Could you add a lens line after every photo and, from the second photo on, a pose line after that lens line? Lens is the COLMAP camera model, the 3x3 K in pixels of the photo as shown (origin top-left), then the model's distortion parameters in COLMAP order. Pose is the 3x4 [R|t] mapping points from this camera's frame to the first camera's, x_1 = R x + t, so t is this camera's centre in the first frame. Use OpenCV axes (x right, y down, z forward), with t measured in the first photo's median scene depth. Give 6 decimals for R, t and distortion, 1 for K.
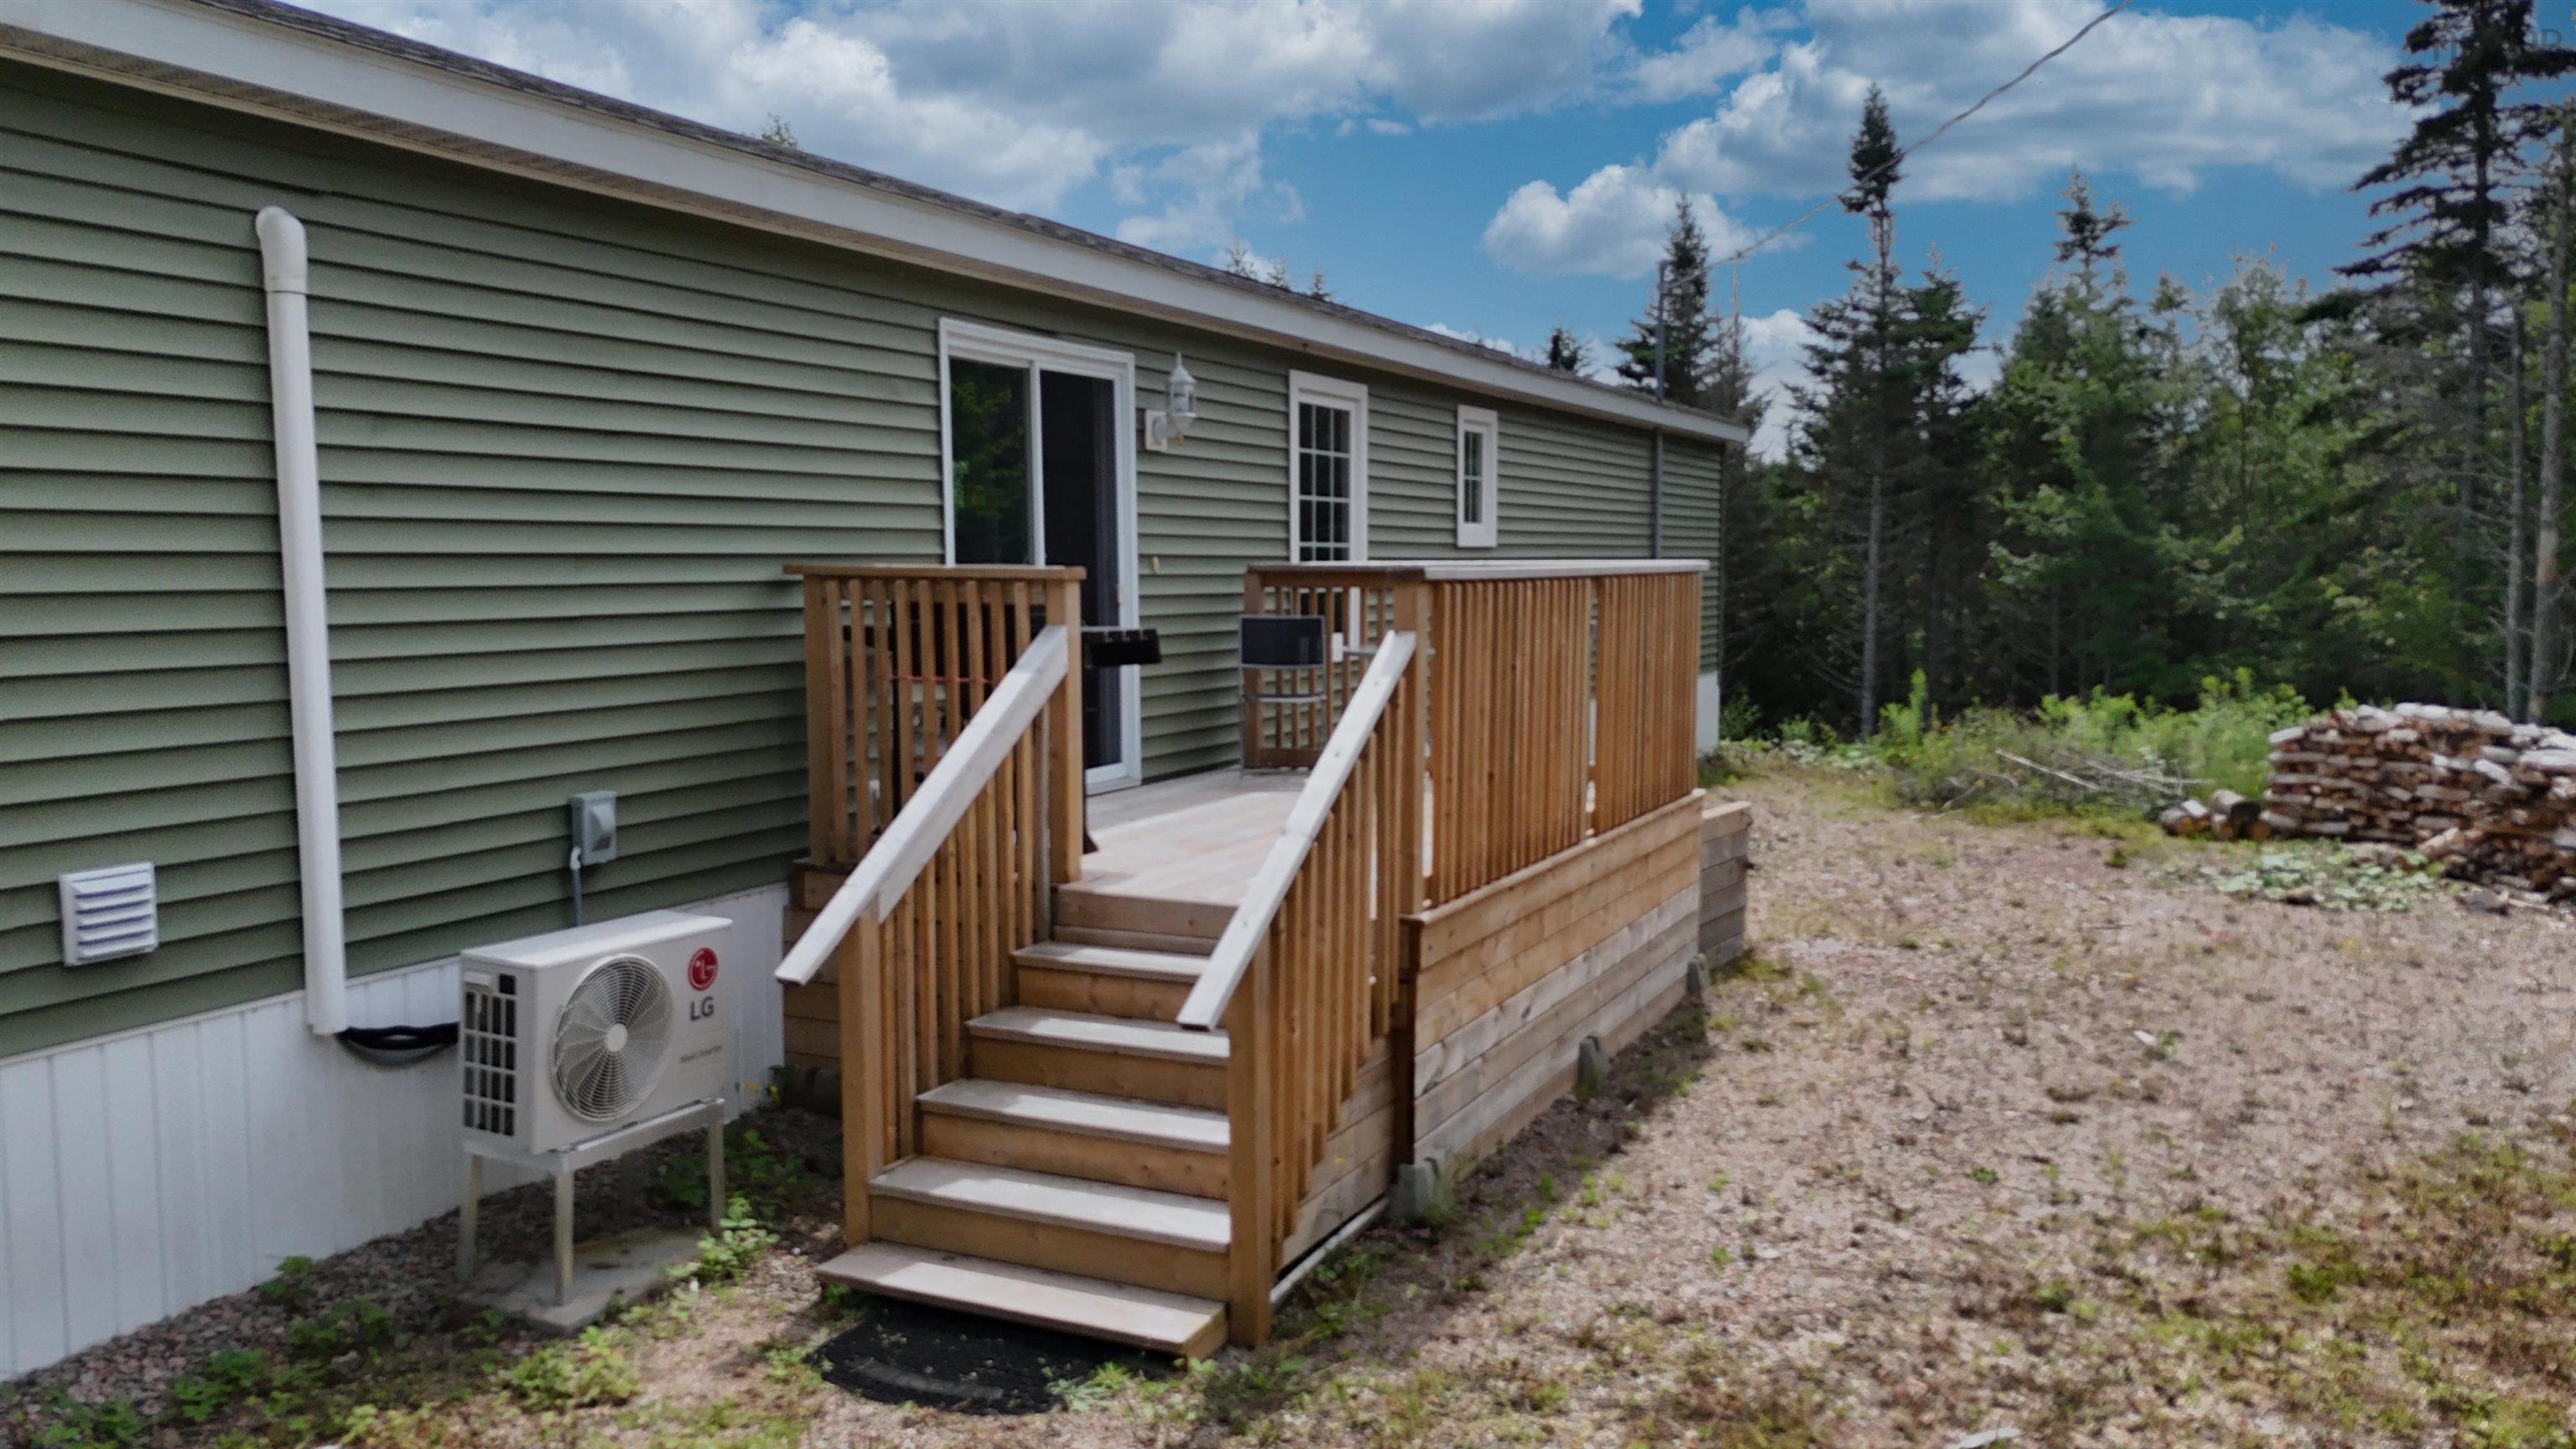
lens RADIAL K [[1881.3, 0, 1284.0], [0, 1881.3, 732.8], [0, 0, 1]] dist [0.048299, -0.039875]
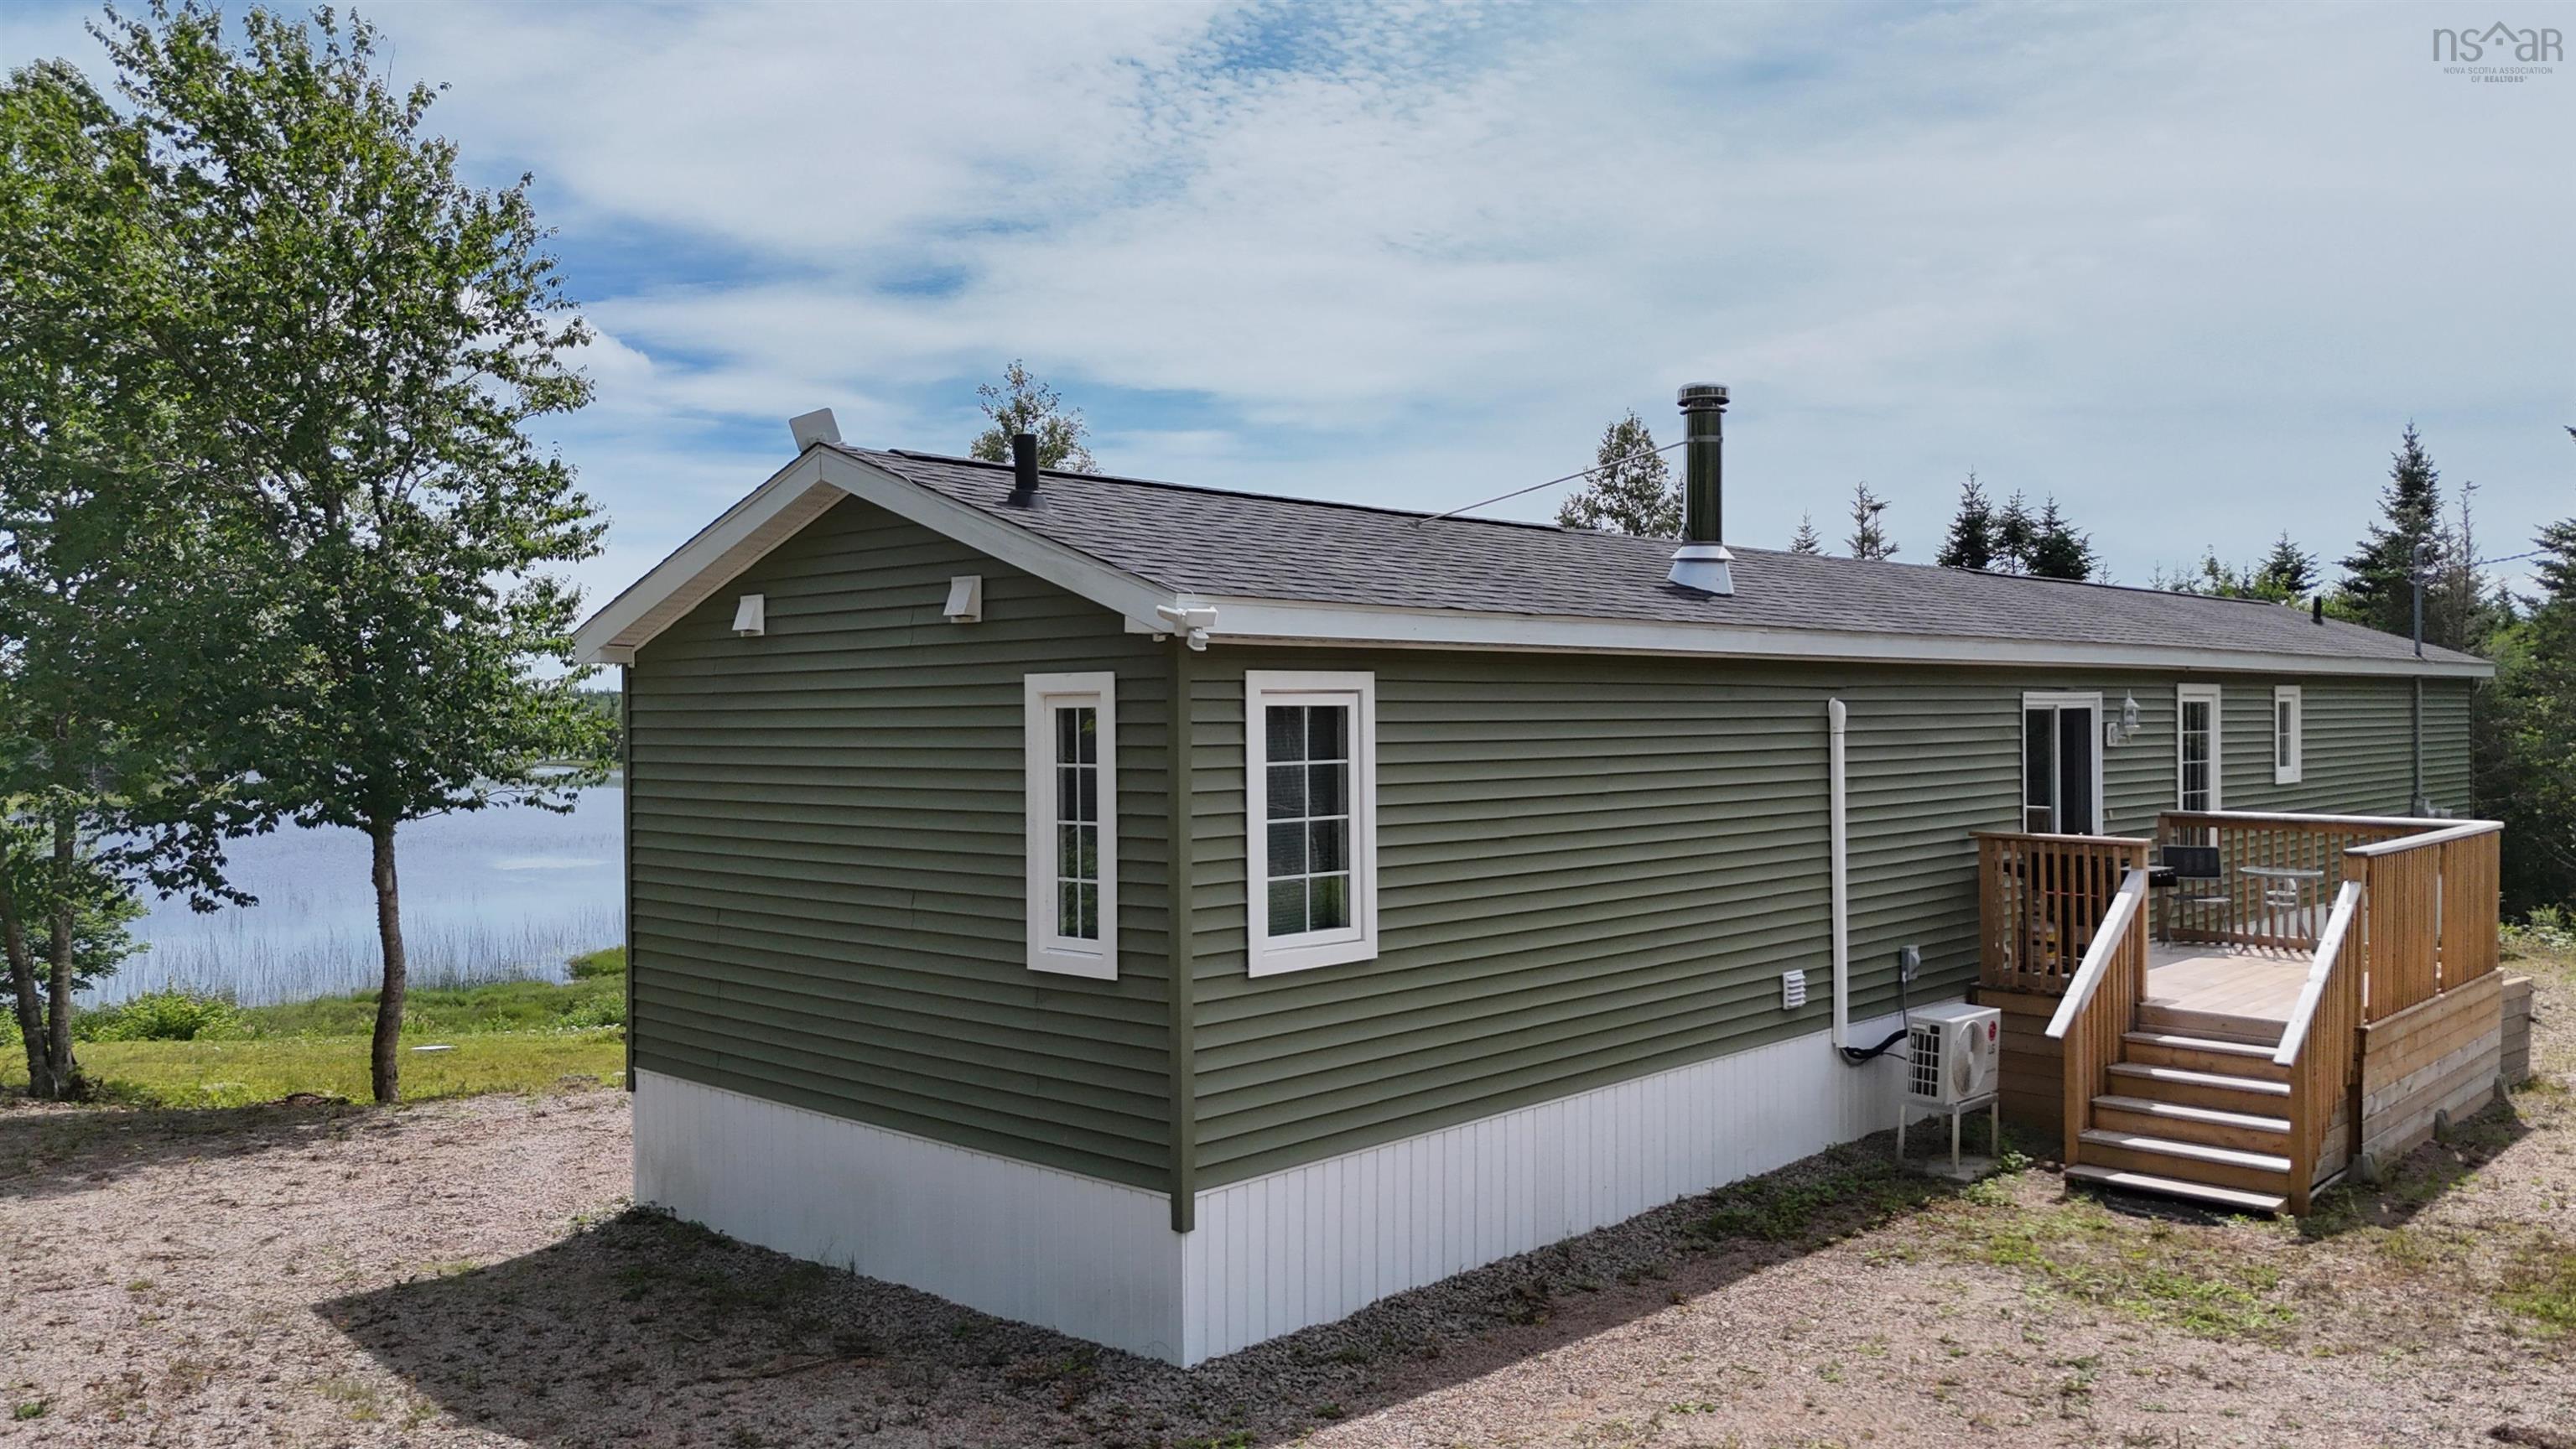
lens RADIAL K [[1881.3, 0, 1285.7], [0, 1881.3, 719.4], [0, 0, 1]] dist [0.048299, -0.039875]
pose [[0.953550, 0.004304, -0.301204, -0.328163], [-0.028334, 0.996746, -0.075457, -0.034071], [0.299900, 0.080487, 0.950569, -1.023315]]
